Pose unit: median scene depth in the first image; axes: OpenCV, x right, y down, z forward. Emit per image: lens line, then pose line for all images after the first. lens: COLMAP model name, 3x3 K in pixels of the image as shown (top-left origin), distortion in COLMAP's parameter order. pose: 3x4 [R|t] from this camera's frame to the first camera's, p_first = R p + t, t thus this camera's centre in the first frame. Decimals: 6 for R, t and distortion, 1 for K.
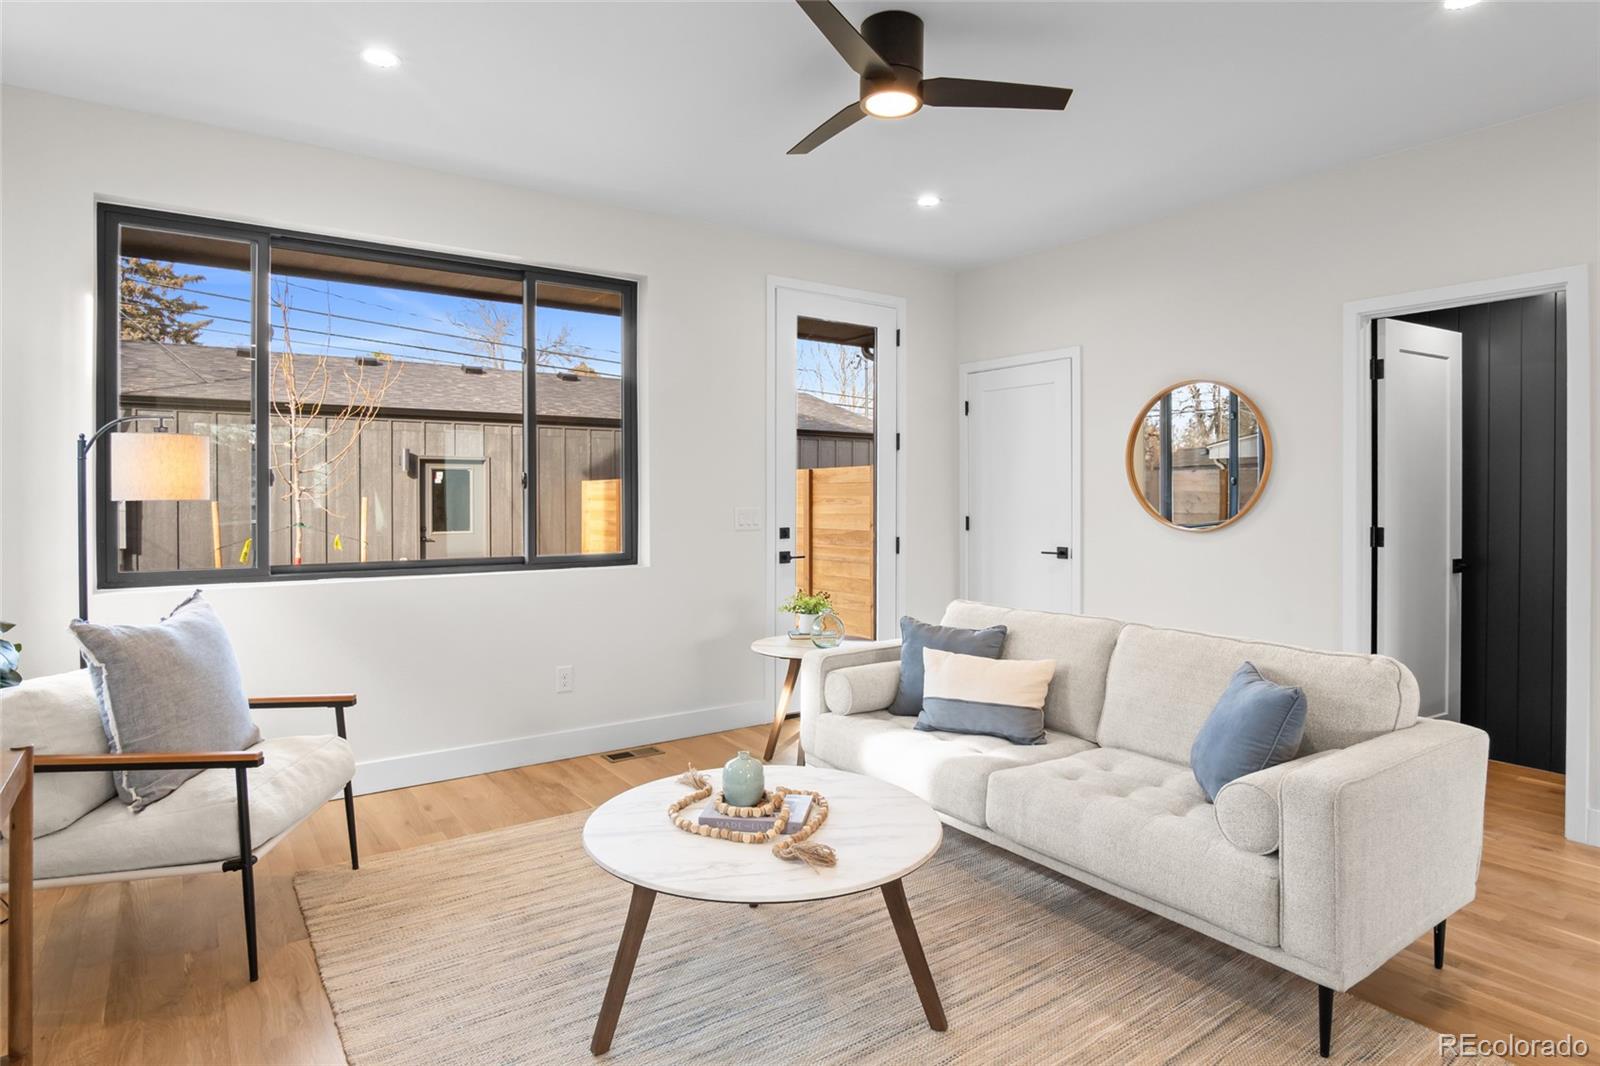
lens RADIAL K [[881.2, 0, 800.7], [0, 881.2, 502.9], [0, 0, 1]] dist [-0.026071, 0.002218]
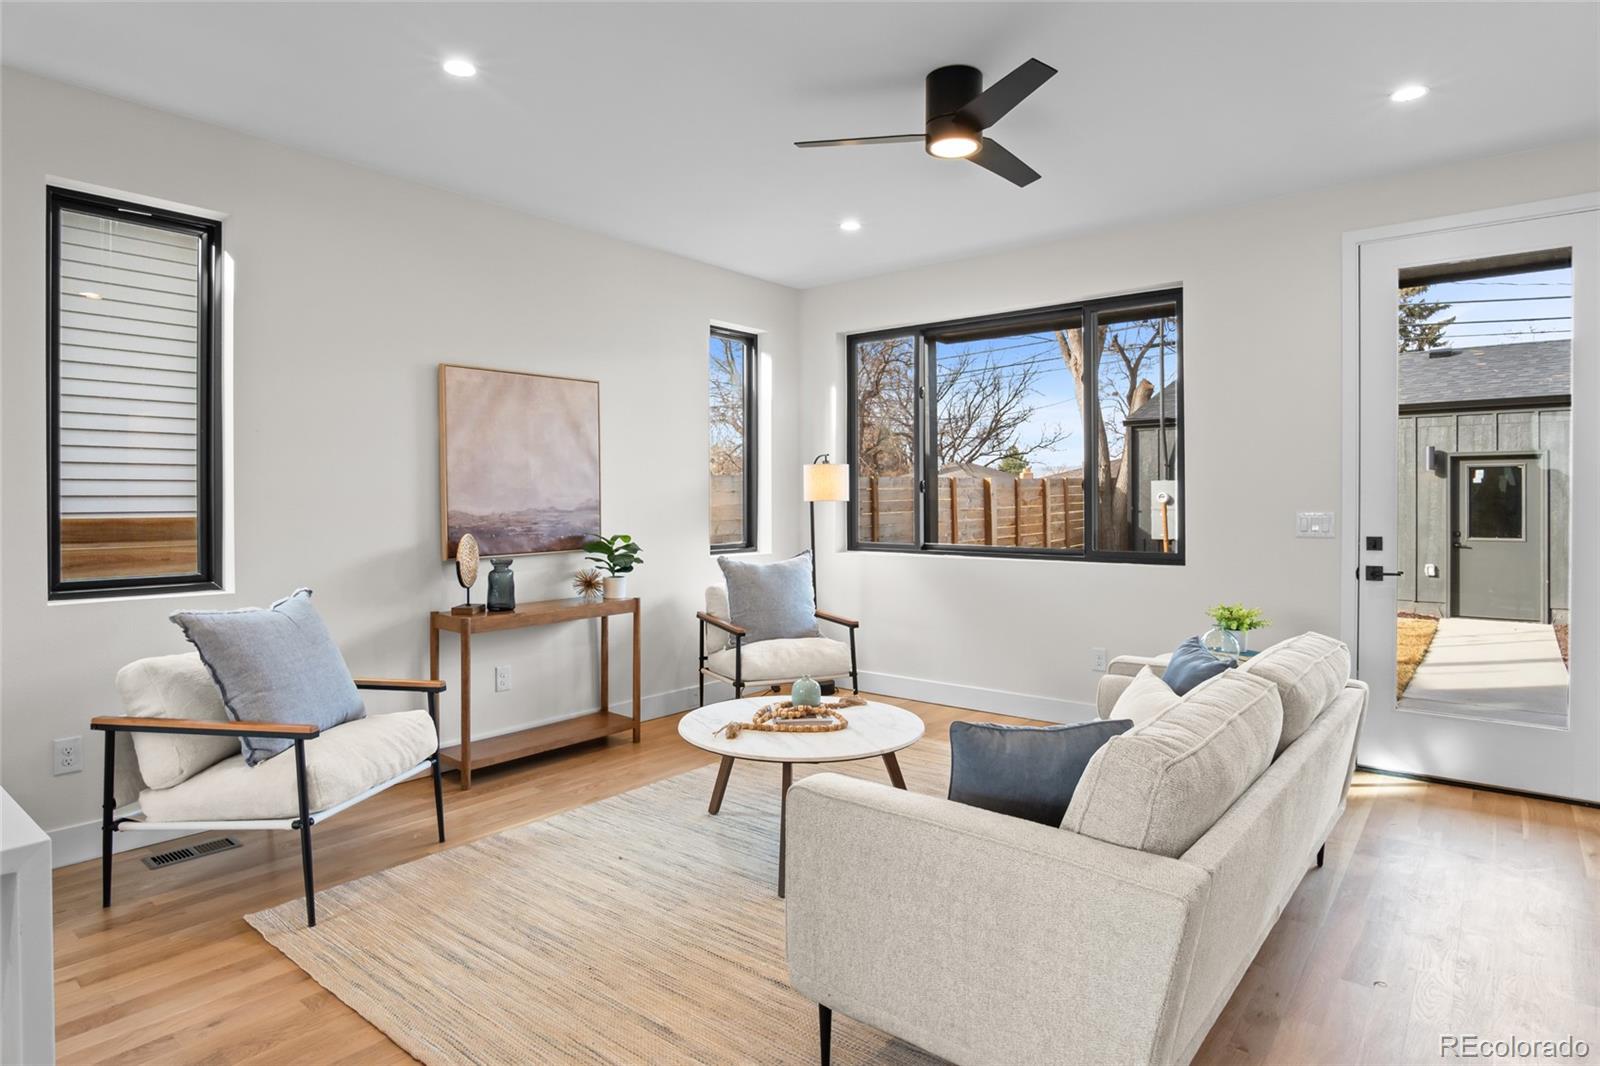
lens RADIAL K [[881.2, 0, 800.7], [0, 881.2, 502.9], [0, 0, 1]] dist [-0.026071, 0.002218]
pose [[0.263513, 0.005761, -0.964639, 0.563623], [-0.007235, 0.999966, 0.003995, -0.002093], [0.964629, 0.005926, 0.263546, 0.257850]]
